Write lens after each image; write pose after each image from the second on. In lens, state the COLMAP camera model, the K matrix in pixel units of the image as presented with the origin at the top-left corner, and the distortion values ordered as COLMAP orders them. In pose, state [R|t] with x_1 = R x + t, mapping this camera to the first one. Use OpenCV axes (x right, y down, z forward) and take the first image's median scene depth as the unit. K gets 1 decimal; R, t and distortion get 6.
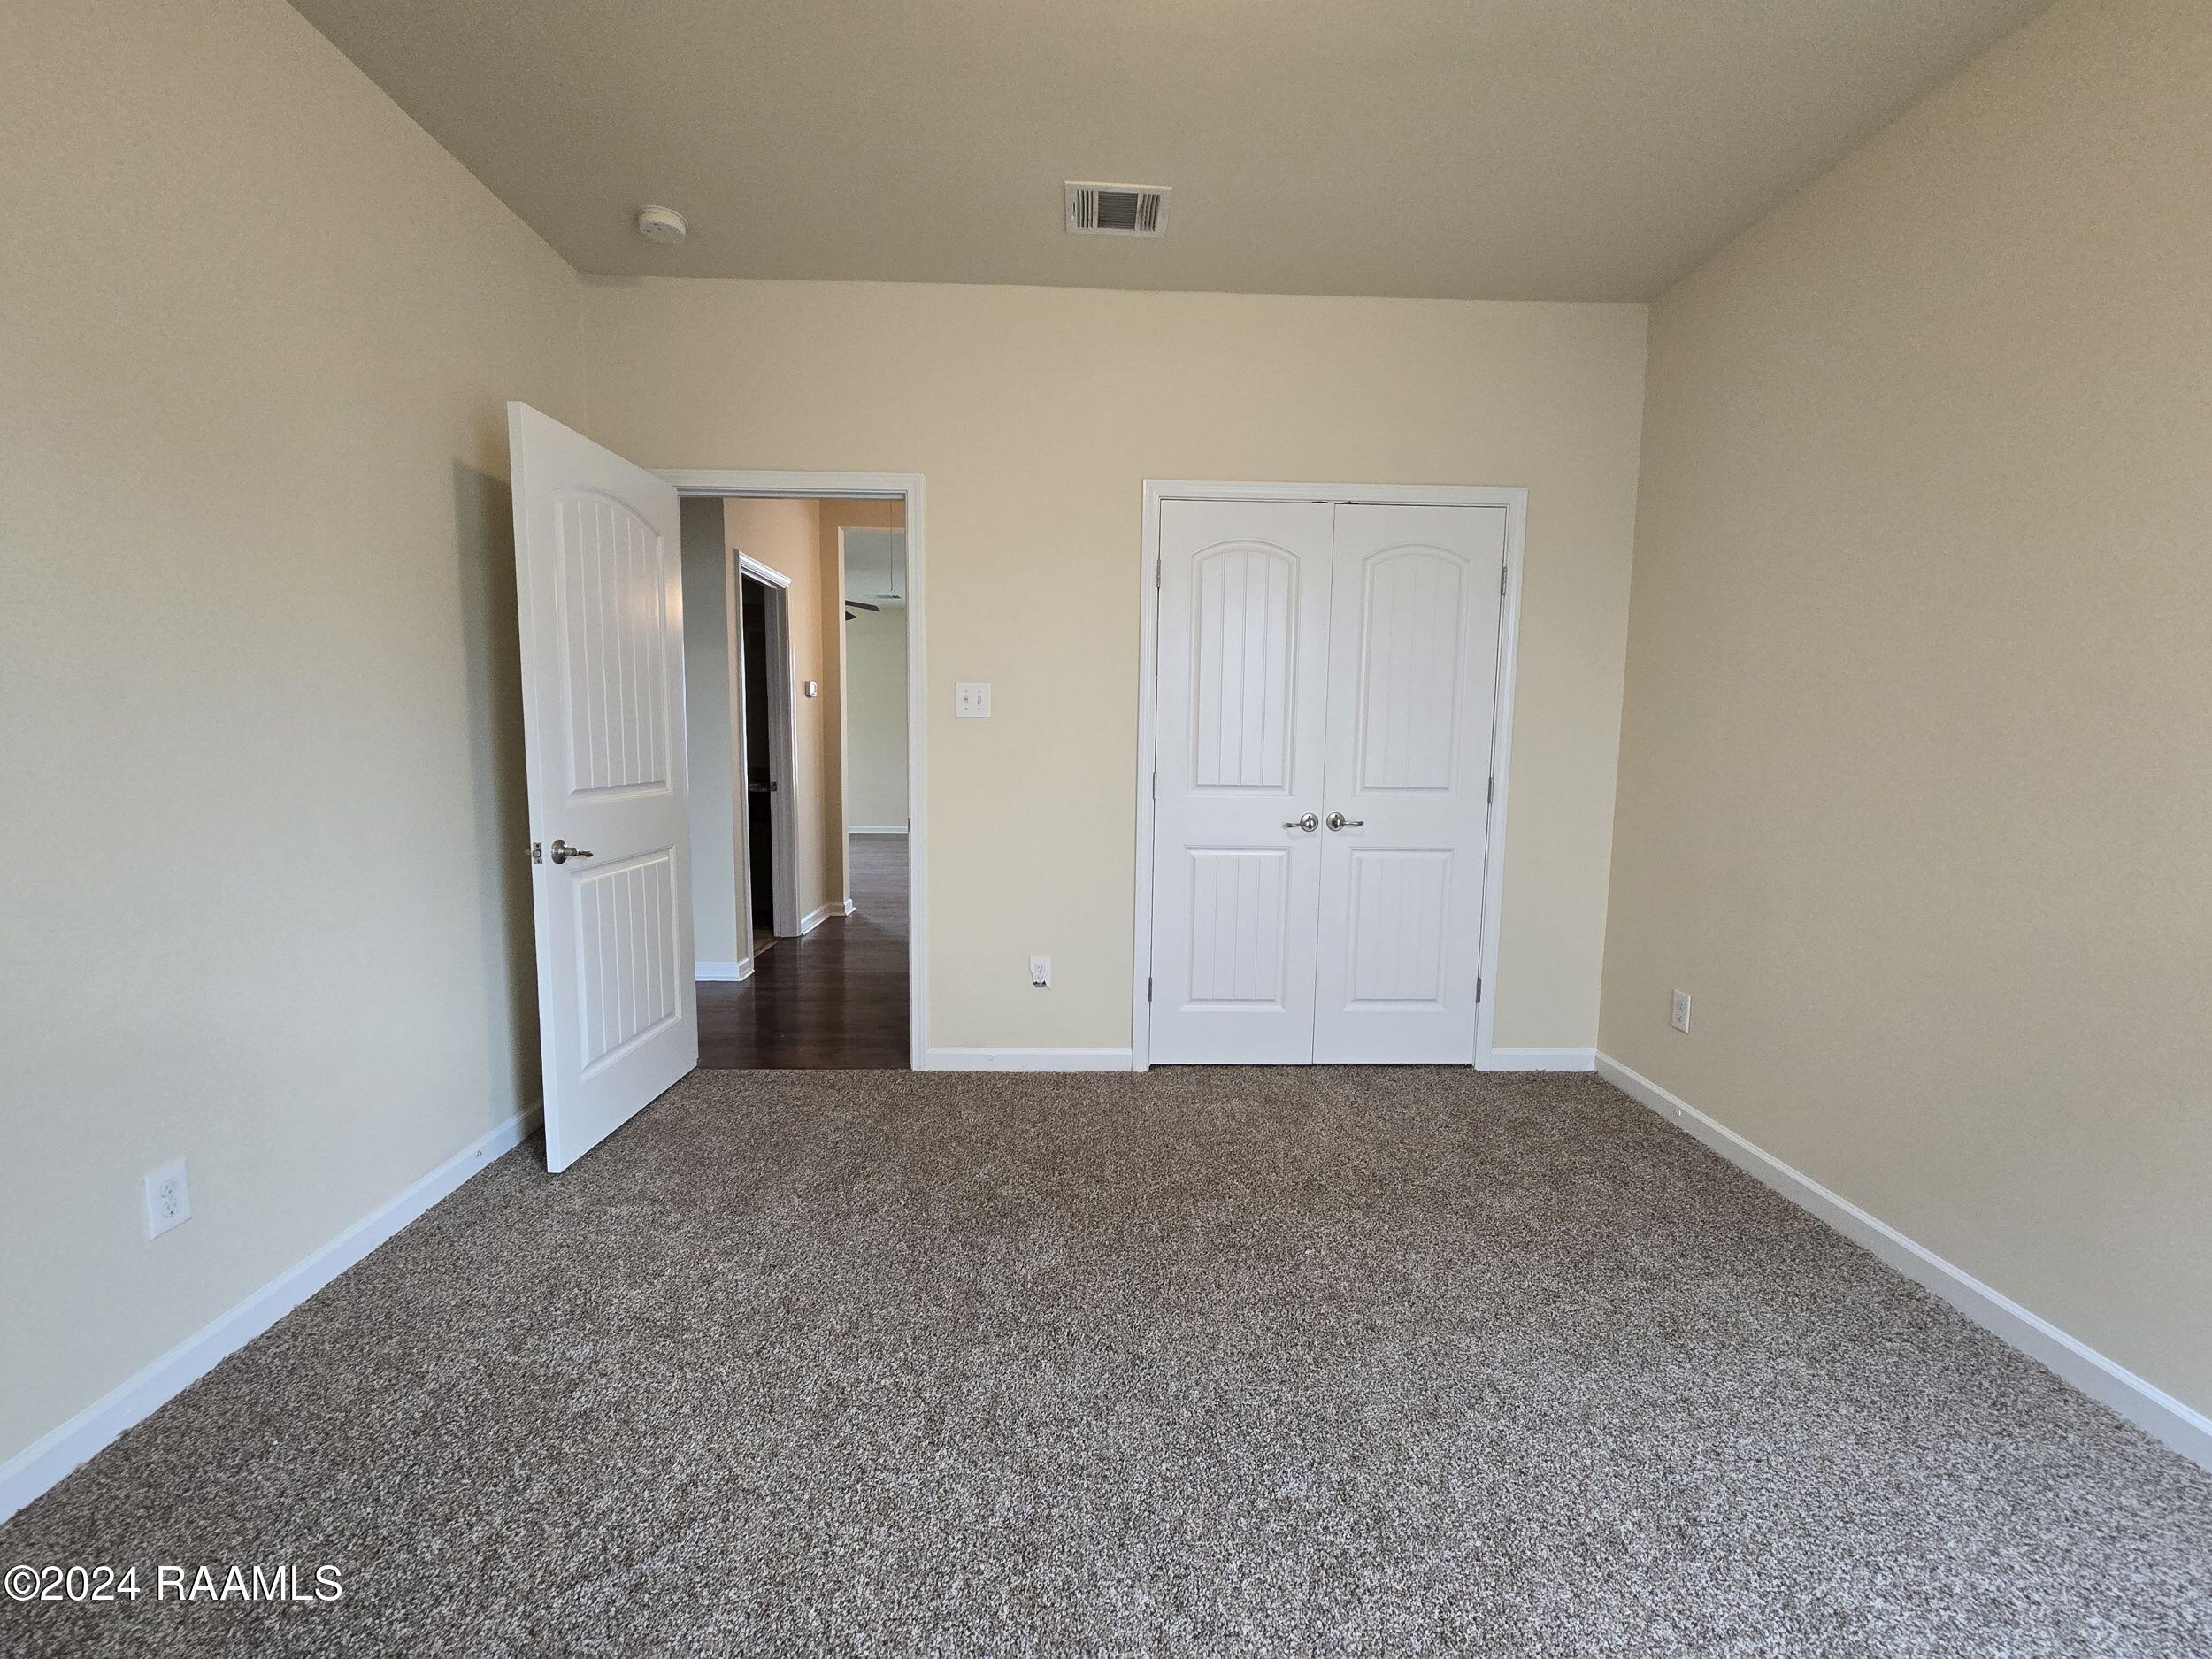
lens RADIAL K [[899.2, 0, 1119.0], [0, 899.2, 833.0], [0, 0, 1]] dist [-0.001964, -0.000130]
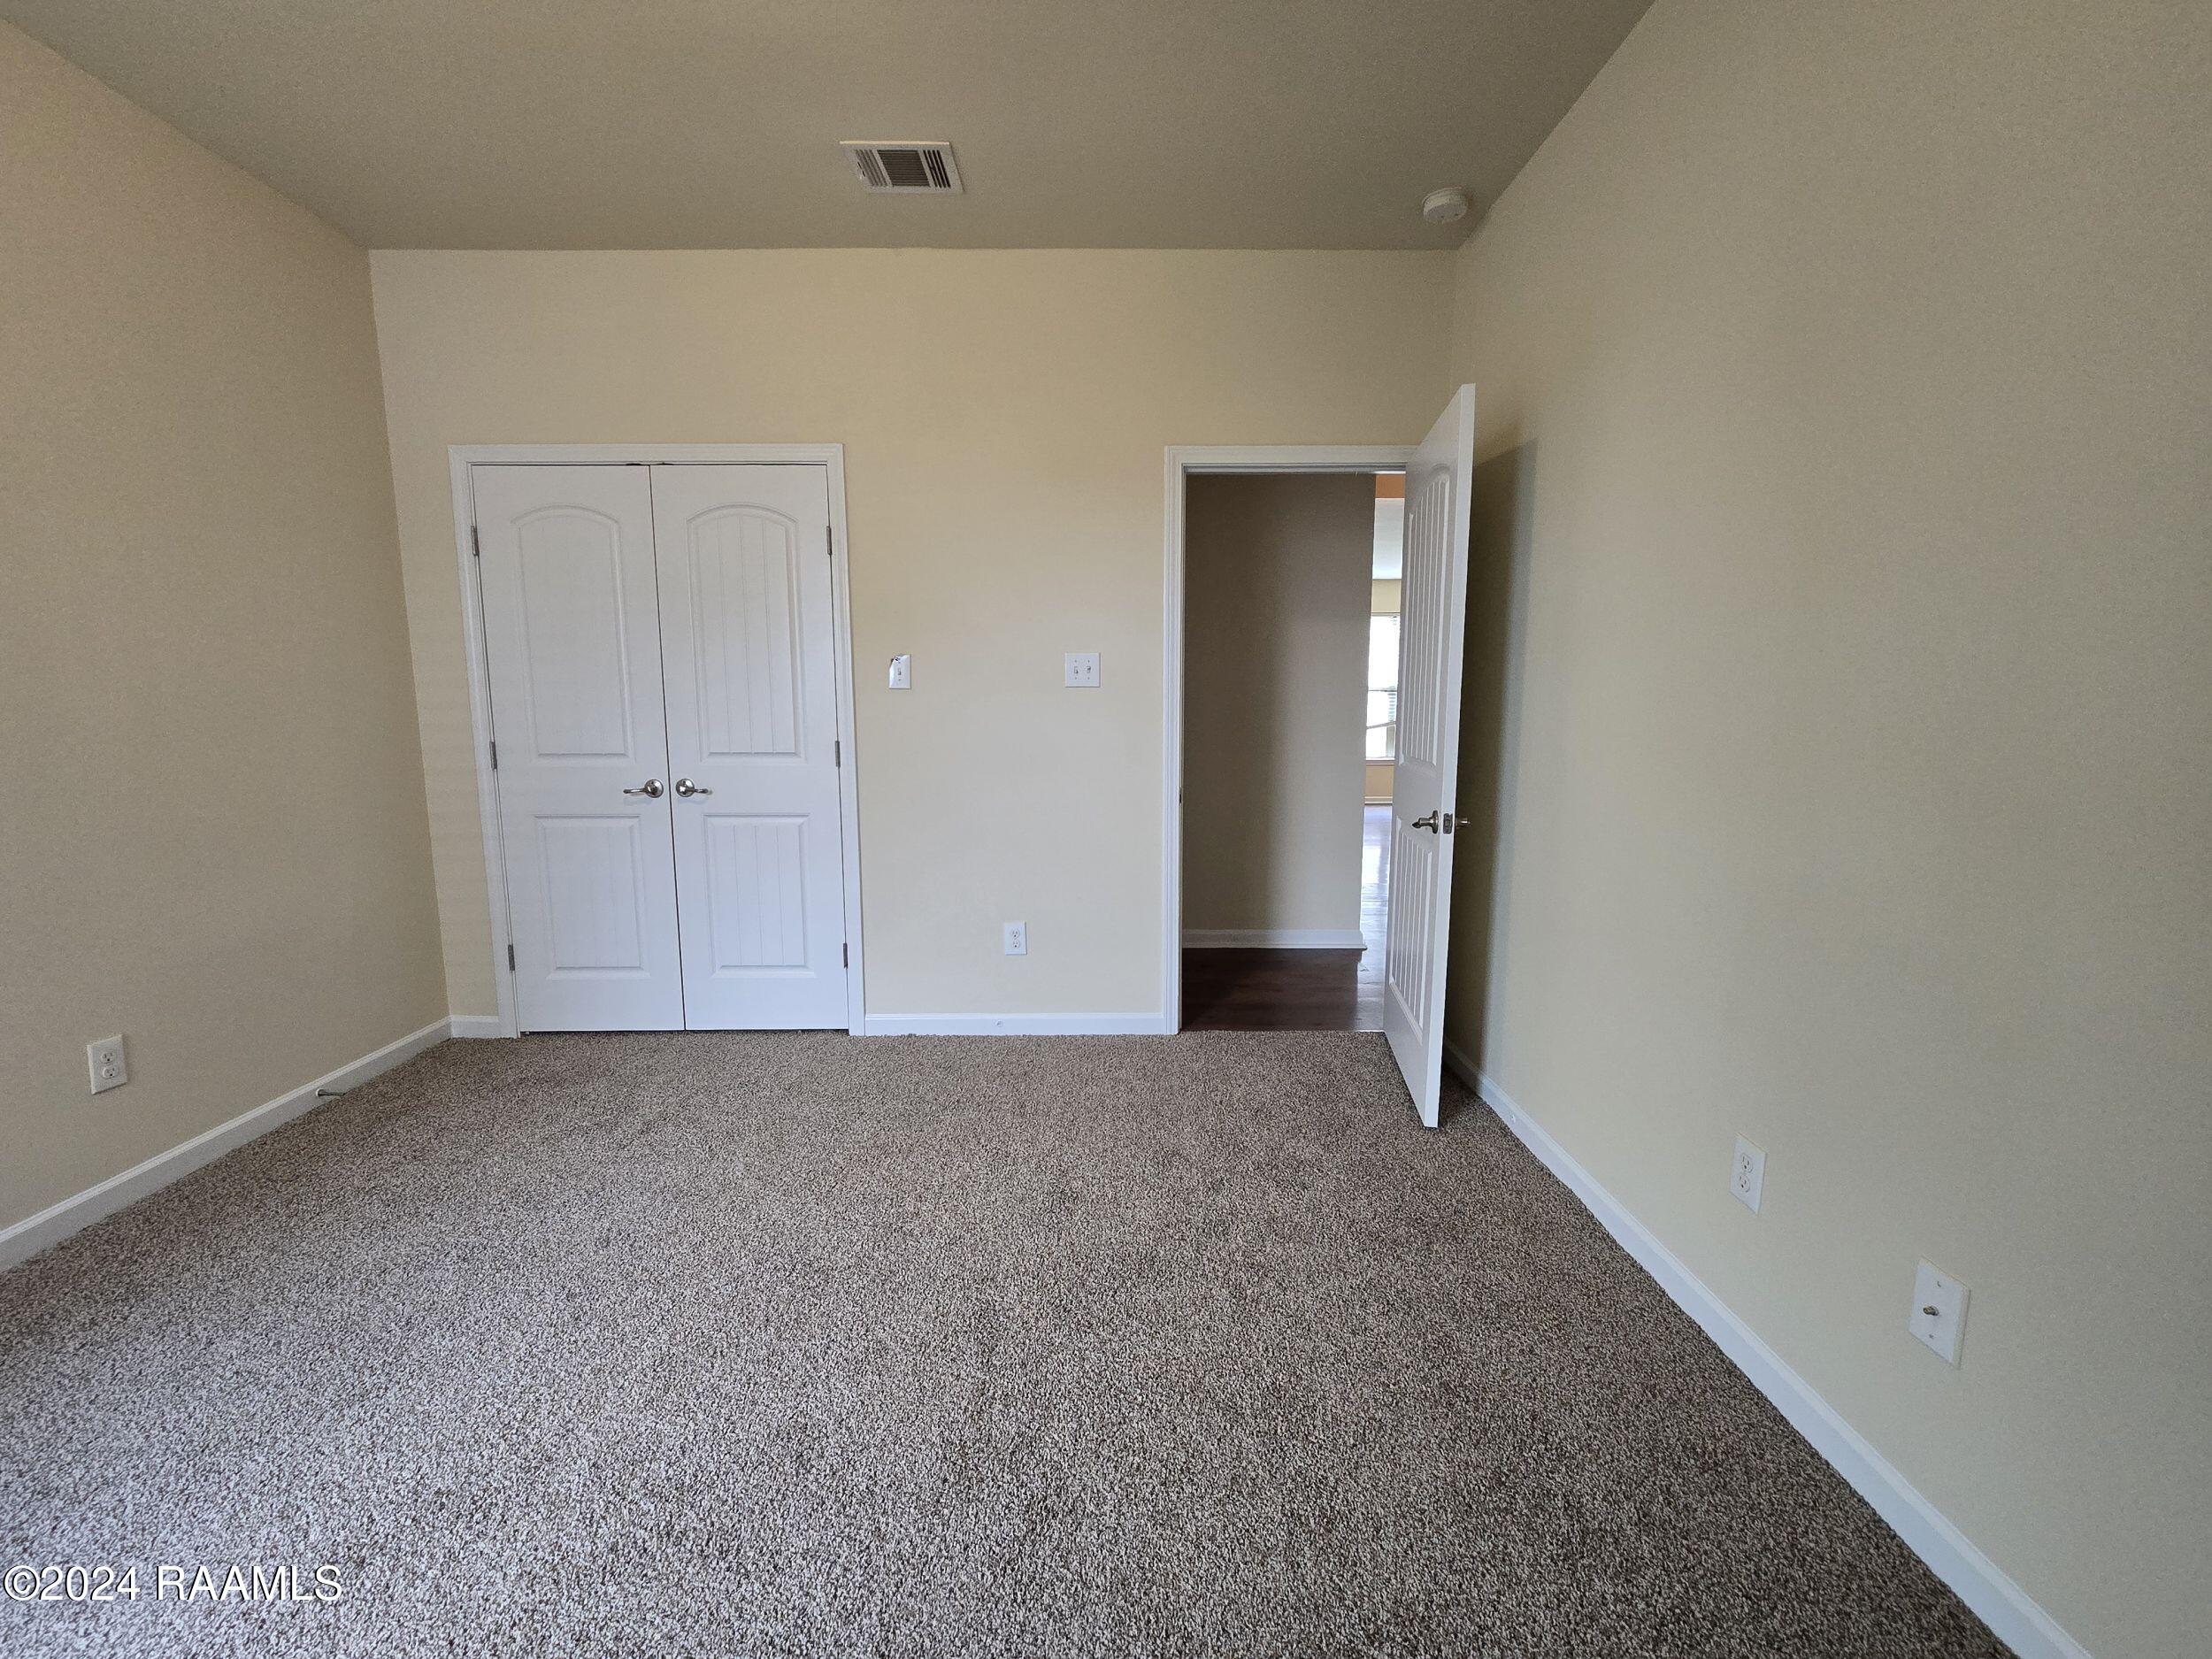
lens RADIAL K [[899.2, 0, 1101.1], [0, 899.2, 813.6], [0, 0, 1]] dist [-0.001964, -0.000130]
pose [[0.999624, -0.016400, -0.021987, 0.676941], [0.016791, 0.999702, 0.017725, 0.005718], [0.021690, -0.018088, 0.999601, 0.017525]]
